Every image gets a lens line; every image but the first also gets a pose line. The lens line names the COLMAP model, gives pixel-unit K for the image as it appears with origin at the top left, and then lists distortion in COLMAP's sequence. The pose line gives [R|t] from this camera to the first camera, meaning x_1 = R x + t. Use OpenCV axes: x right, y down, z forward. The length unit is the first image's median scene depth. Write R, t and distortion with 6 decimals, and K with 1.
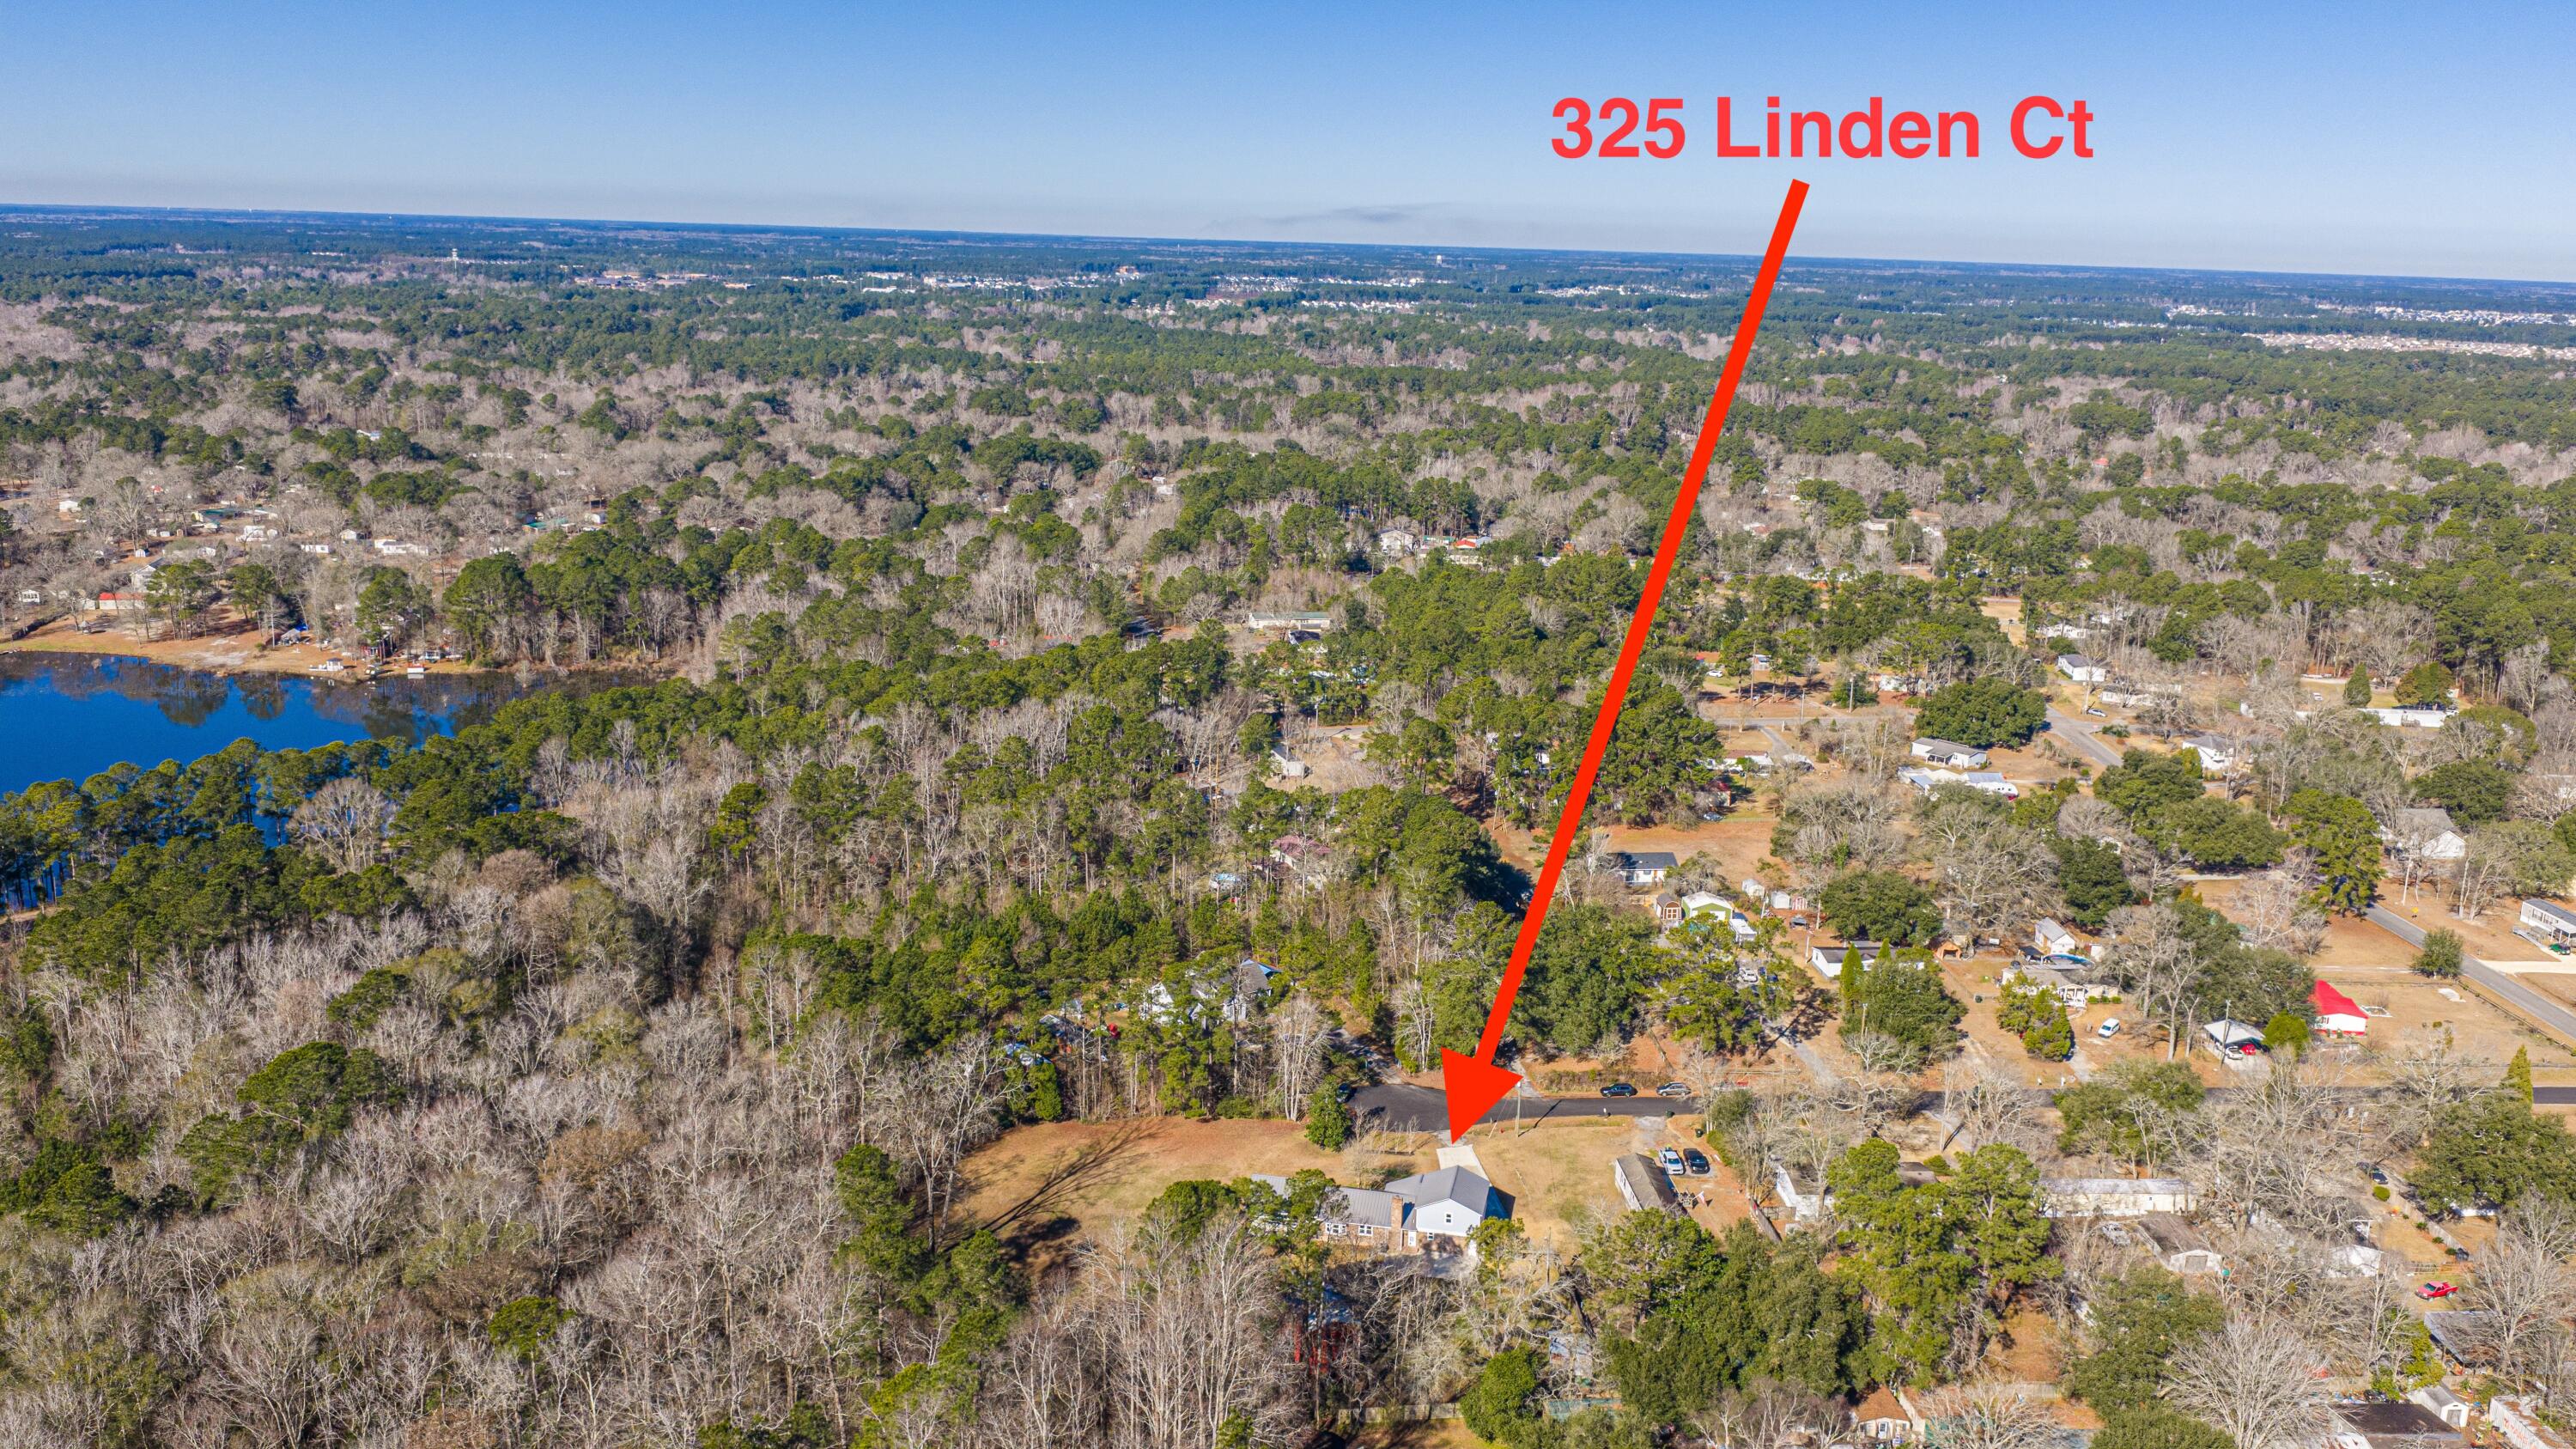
lens RADIAL K [[2119.9, 0, 1288.0], [0, 2119.9, 724.5], [0, 0, 1]] dist [0.037293, -0.075984]
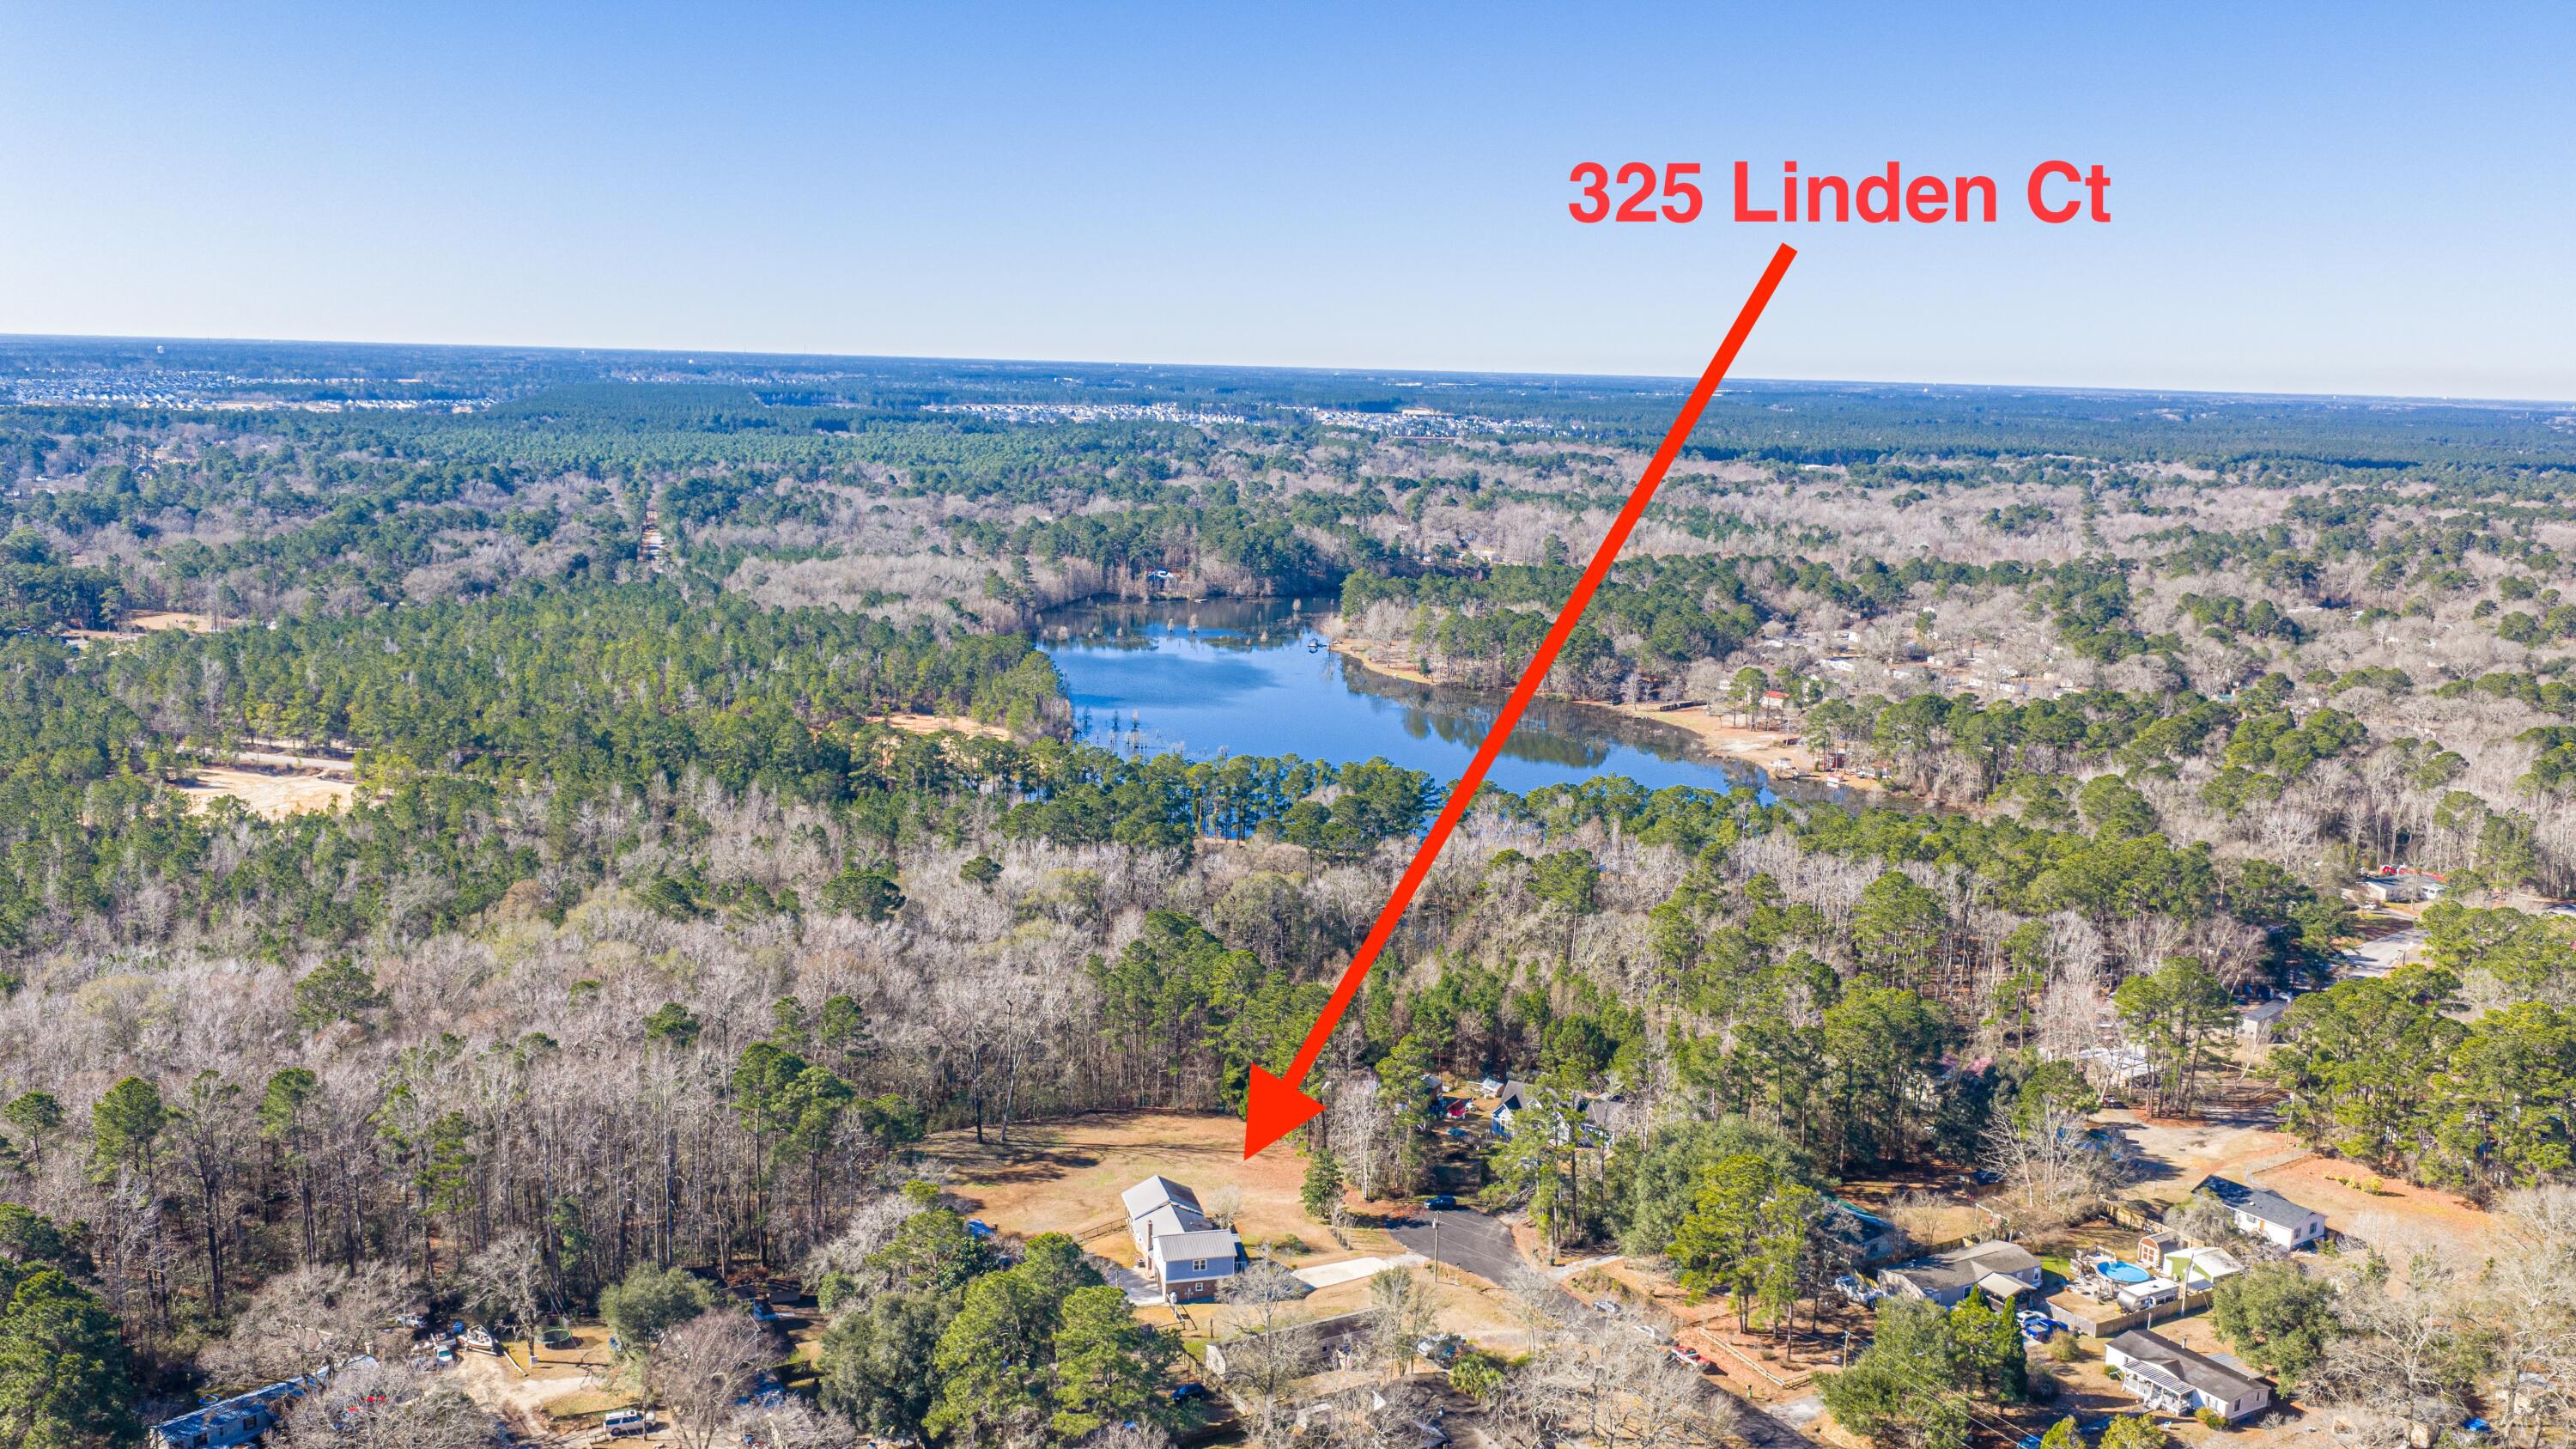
lens RADIAL K [[2119.9, 0, 1288.0], [0, 2119.9, 724.5], [0, 0, 1]] dist [0.037293, -0.075984]
pose [[0.433249, 0.136266, -0.890914, 0.451168], [-0.217073, 0.975182, 0.043593, -0.039528], [0.874743, 0.174507, 0.452076, 0.232068]]
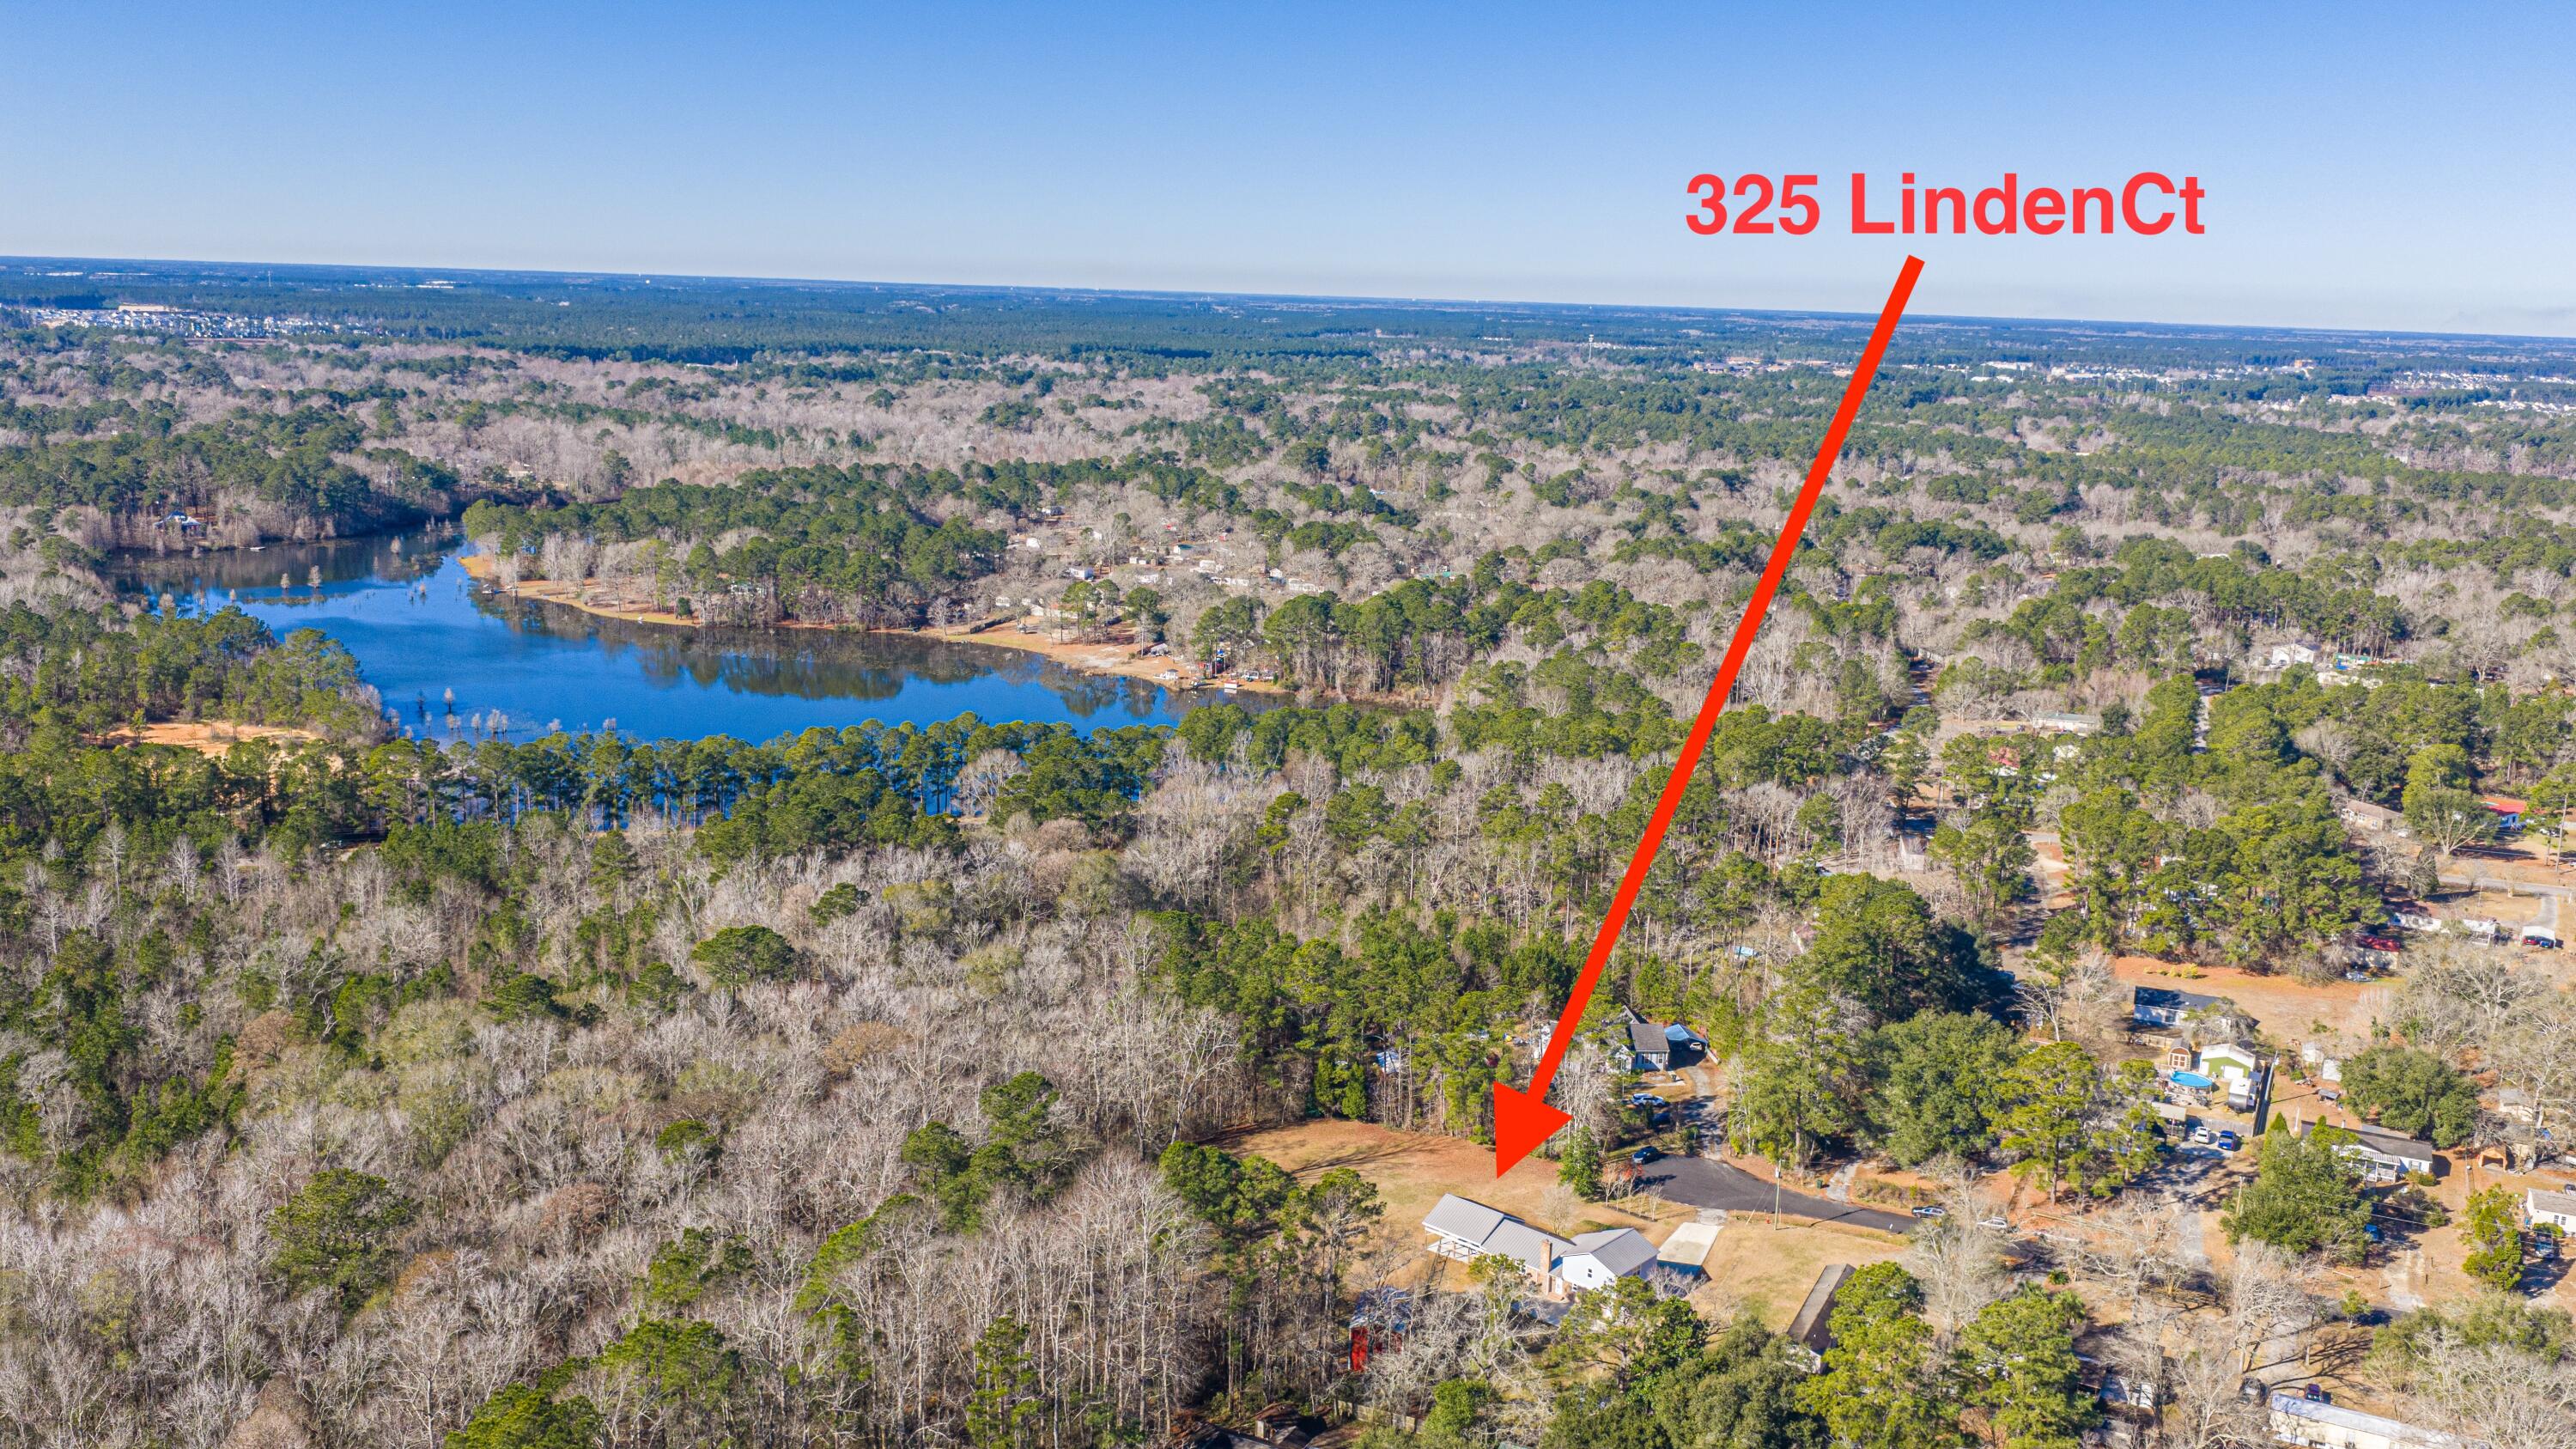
lens RADIAL K [[2119.9, 0, 1288.0], [0, 2119.9, 724.5], [0, 0, 1]] dist [0.037293, -0.075984]
pose [[0.860910, 0.100423, -0.498747, 0.187449], [-0.120654, 0.992659, -0.008394, 0.001220], [0.494243, 0.067402, 0.866707, 0.022045]]
